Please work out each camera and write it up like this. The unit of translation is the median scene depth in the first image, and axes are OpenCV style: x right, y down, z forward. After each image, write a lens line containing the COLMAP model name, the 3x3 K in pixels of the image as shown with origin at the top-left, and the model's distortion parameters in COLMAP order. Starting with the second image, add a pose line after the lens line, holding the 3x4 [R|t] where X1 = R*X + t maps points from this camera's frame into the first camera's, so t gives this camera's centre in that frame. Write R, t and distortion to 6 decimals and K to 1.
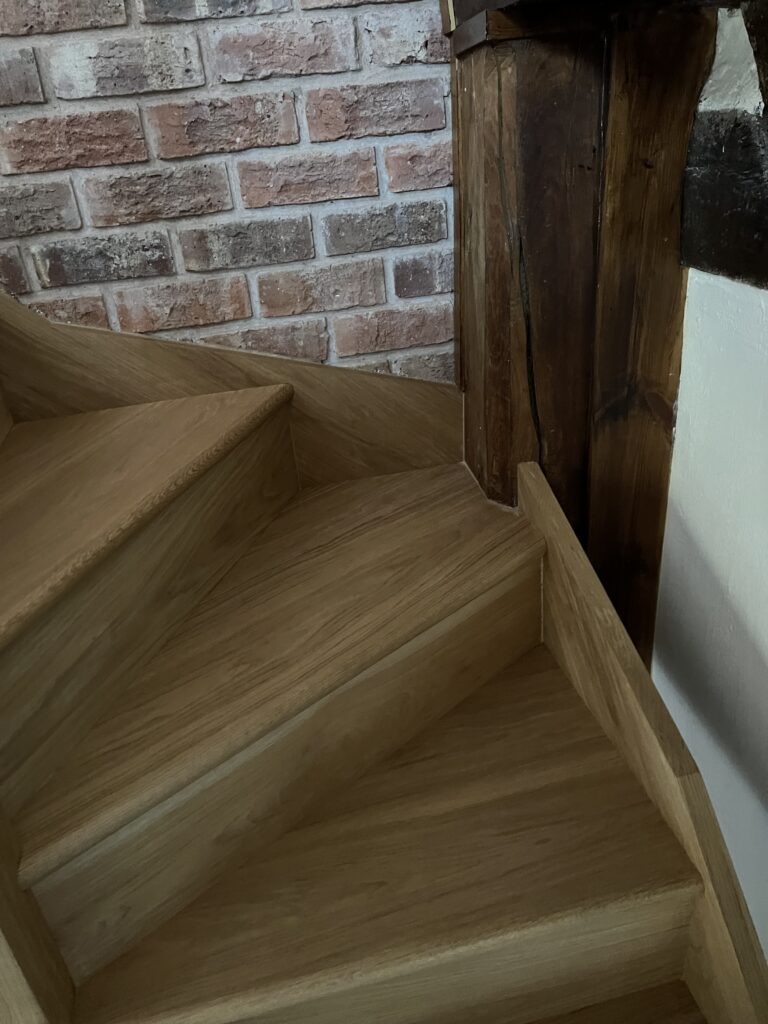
lens RADIAL K [[769.1, 0, 391.8], [0, 769.1, 511.2], [0, 0, 1]] dist [0.036994, -0.056220]
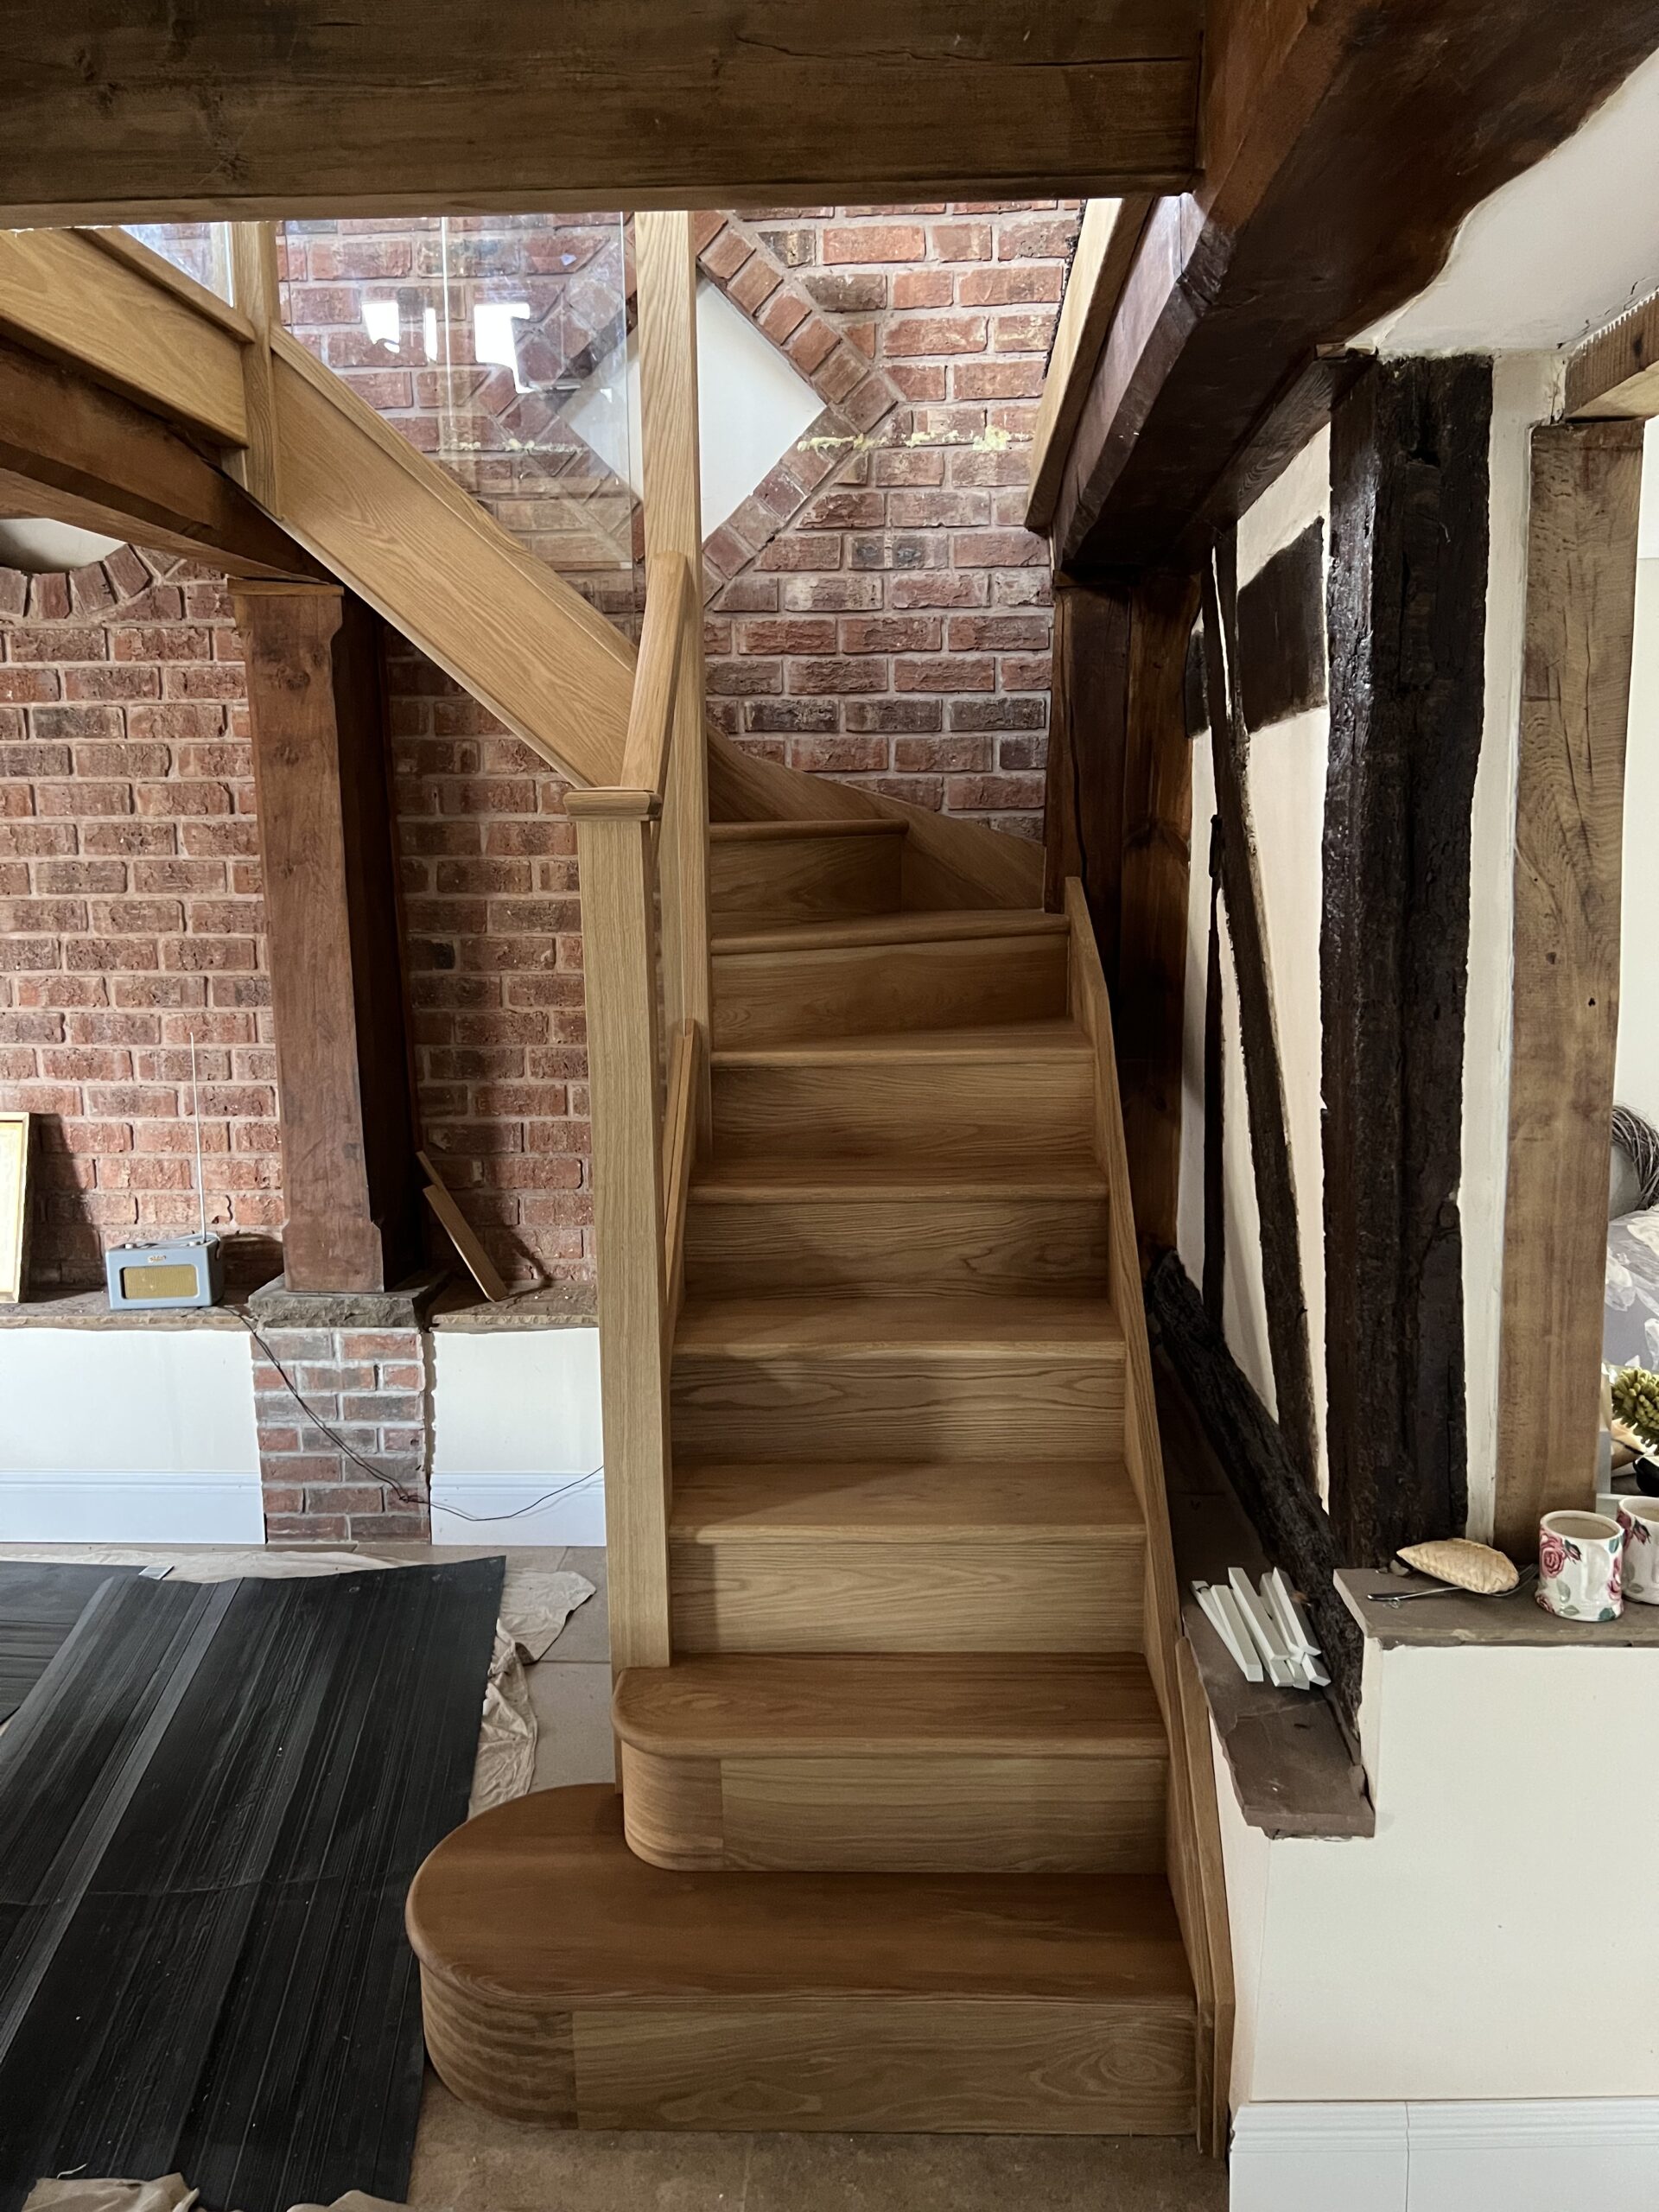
lens RADIAL K [[1661.4, 0, 846.3], [0, 1661.4, 1104.3], [0, 0, 1]] dist [0.036994, -0.056220]
pose [[0.967337, 0.121617, -0.222417, 0.479024], [-0.179714, 0.947812, -0.263355, 1.112949], [0.178781, 0.294724, 0.938709, -1.600005]]
